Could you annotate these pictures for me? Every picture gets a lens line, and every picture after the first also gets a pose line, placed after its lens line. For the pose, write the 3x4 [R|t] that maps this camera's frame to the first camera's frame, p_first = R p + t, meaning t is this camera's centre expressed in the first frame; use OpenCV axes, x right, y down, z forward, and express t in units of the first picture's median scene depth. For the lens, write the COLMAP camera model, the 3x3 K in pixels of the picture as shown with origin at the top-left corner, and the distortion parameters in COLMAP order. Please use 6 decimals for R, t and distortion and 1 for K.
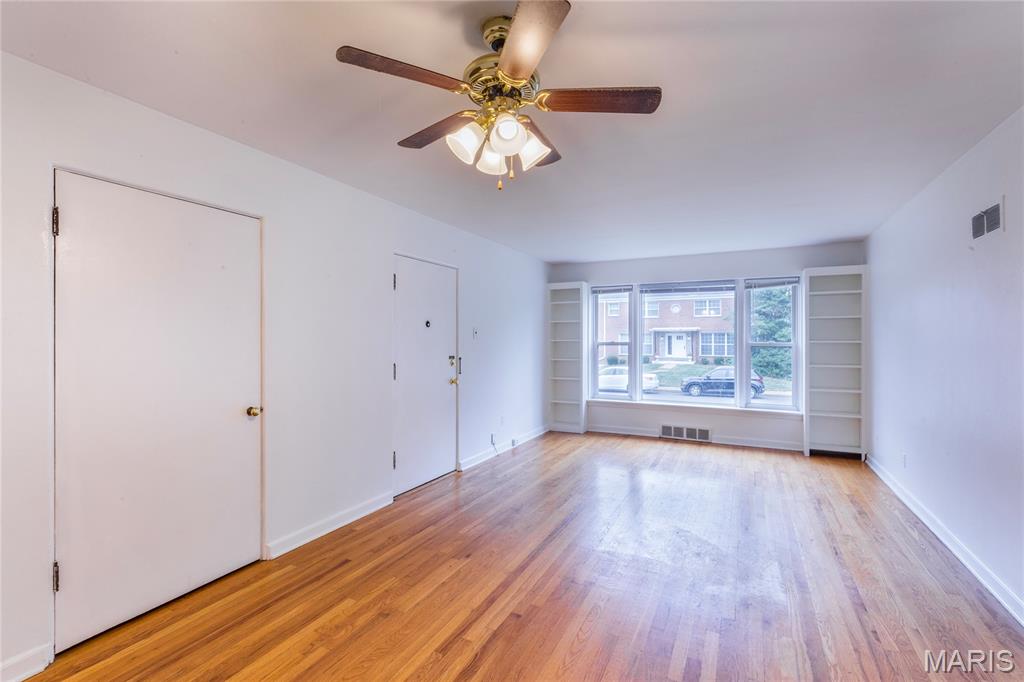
lens RADIAL K [[464.1, 0, 511.8], [0, 464.1, 340.3], [0, 0, 1]] dist [0.000566, -0.001713]
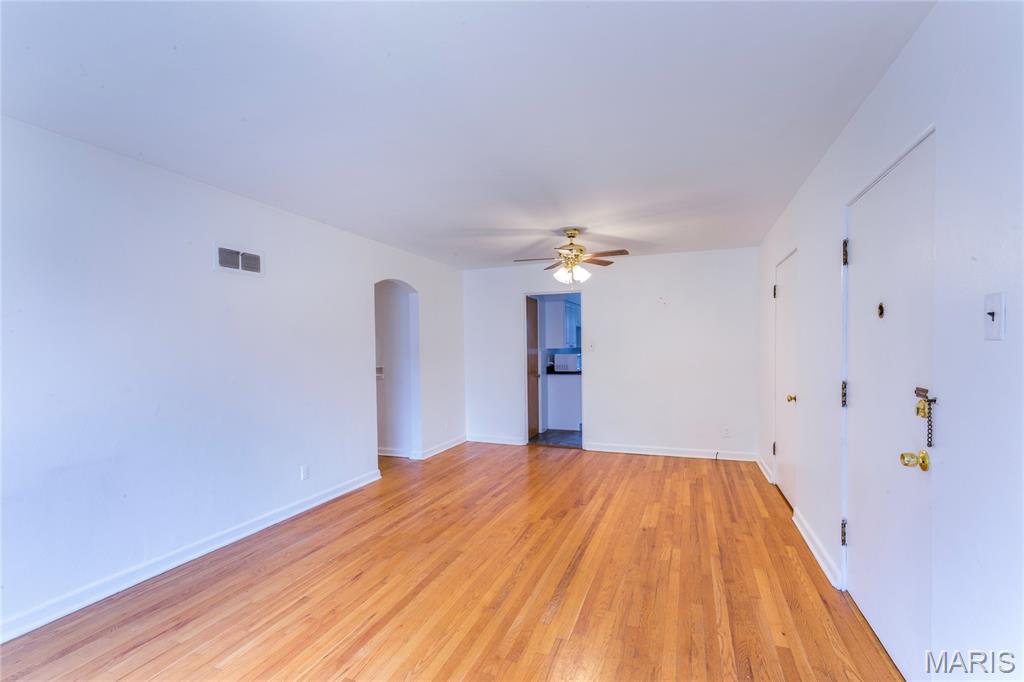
lens RADIAL K [[464.1, 0, 512.0], [0, 464.1, 343.3], [0, 0, 1]] dist [0.000566, -0.001713]
pose [[-0.993983, 0.010365, -0.109039, 0.381957], [0.010948, 0.999929, -0.004754, -0.006454], [0.108982, -0.005920, -0.994026, 2.241045]]
